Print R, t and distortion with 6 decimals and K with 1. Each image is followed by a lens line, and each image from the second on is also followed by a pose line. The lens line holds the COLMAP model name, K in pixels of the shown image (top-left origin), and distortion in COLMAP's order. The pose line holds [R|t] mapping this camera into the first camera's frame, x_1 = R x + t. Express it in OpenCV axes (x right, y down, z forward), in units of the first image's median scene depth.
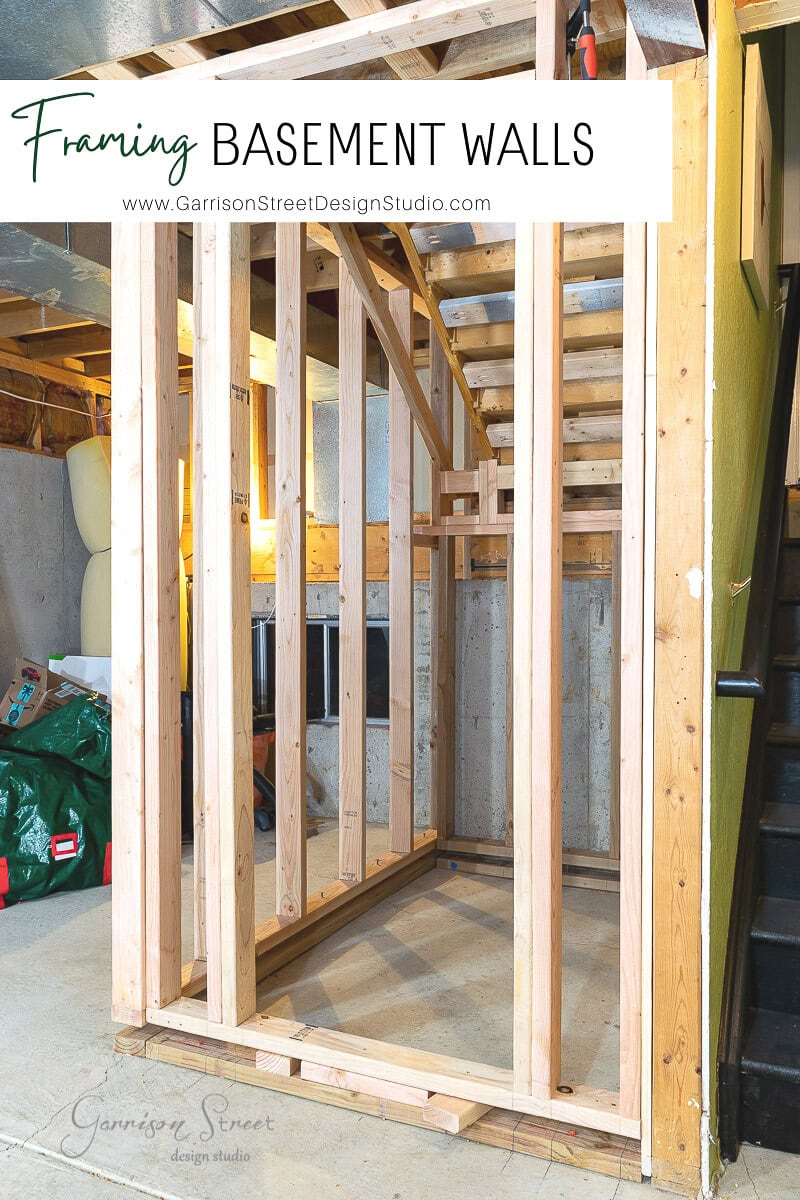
lens RADIAL K [[962.6, 0, 412.0], [0, 962.6, 617.8], [0, 0, 1]] dist [-0.001272, 0.012320]
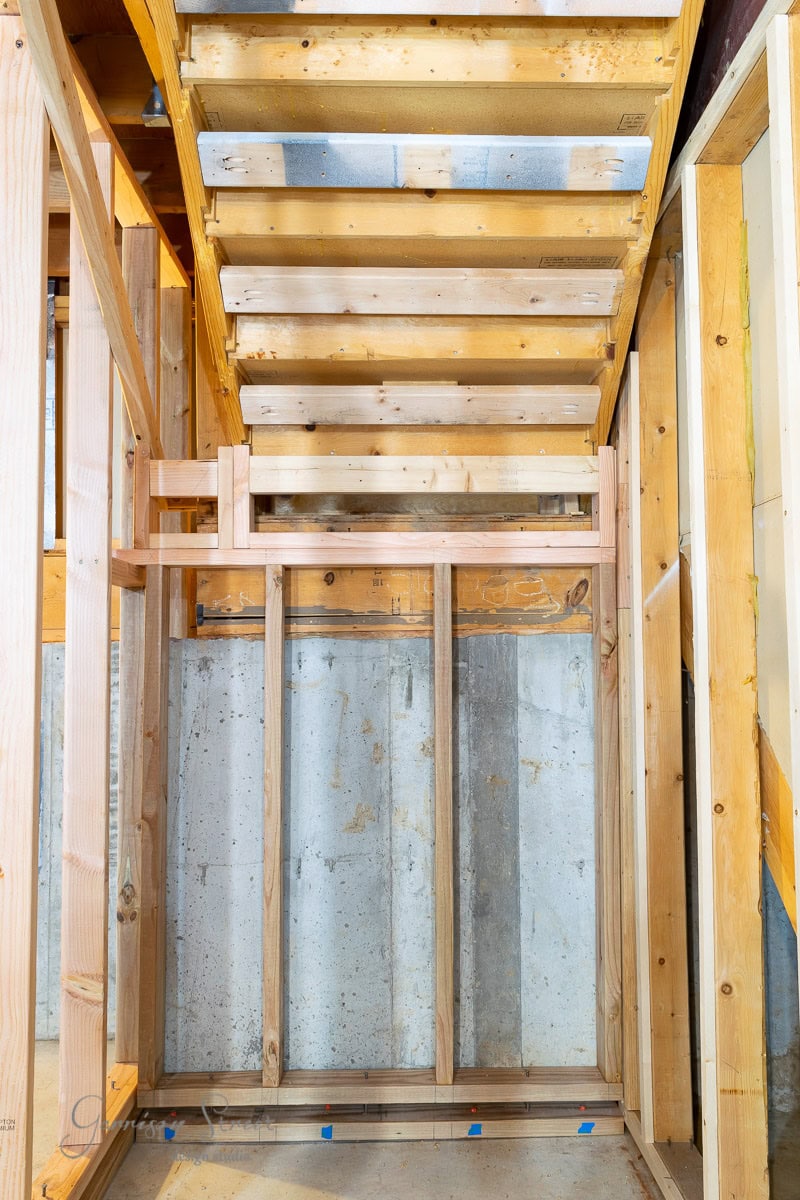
lens RADIAL K [[940.2, 0, 409.4], [0, 940.2, 602.0], [0, 0, 1]] dist [0.007594, -0.000067]
pose [[0.907042, 0.018638, 0.420627, -0.090853], [0.017905, 0.996409, -0.082761, -0.014476], [-0.420659, 0.082599, 0.903451, 0.525413]]
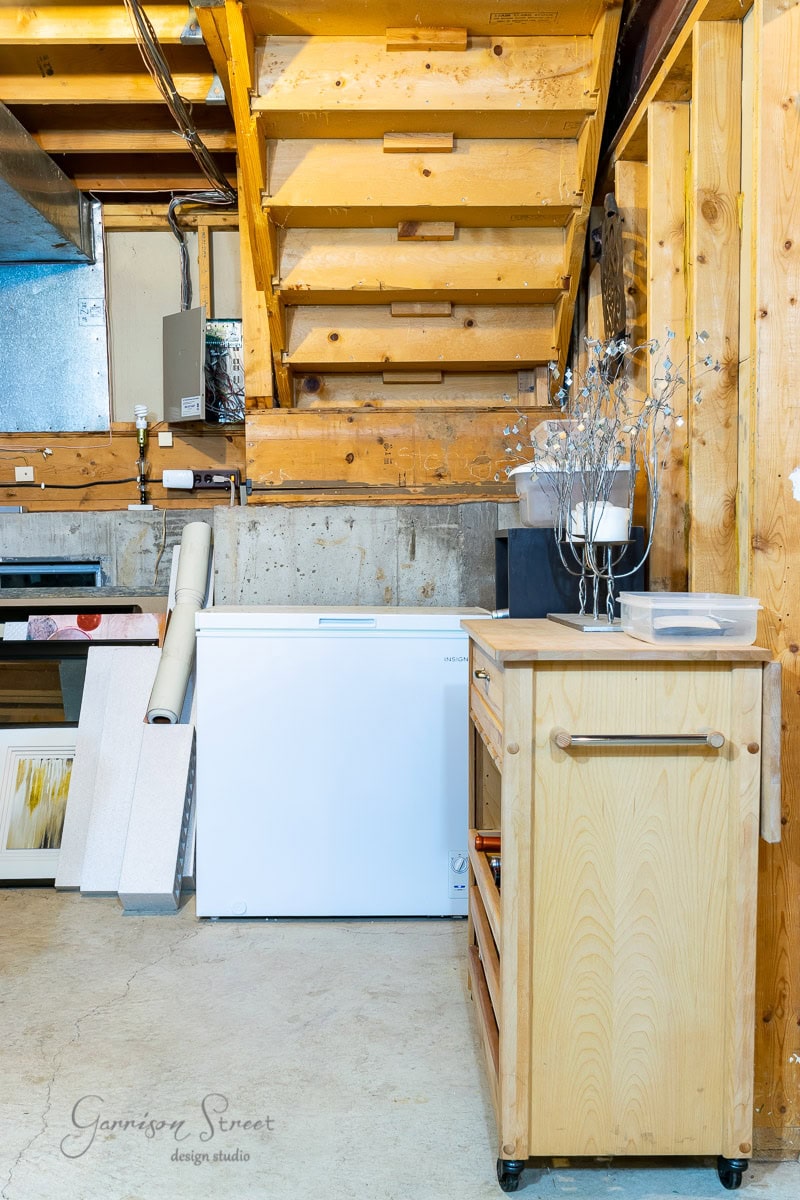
lens RADIAL K [[1166.7, 0, 417.3], [0, 1166.7, 616.9], [0, 0, 1]] dist [0.005609, 0.000000]
pose [[0.907345, -0.033350, 0.419061, -0.284847], [0.018755, 0.999067, 0.038900, 0.021880], [-0.419967, -0.027436, 0.907124, 0.094927]]
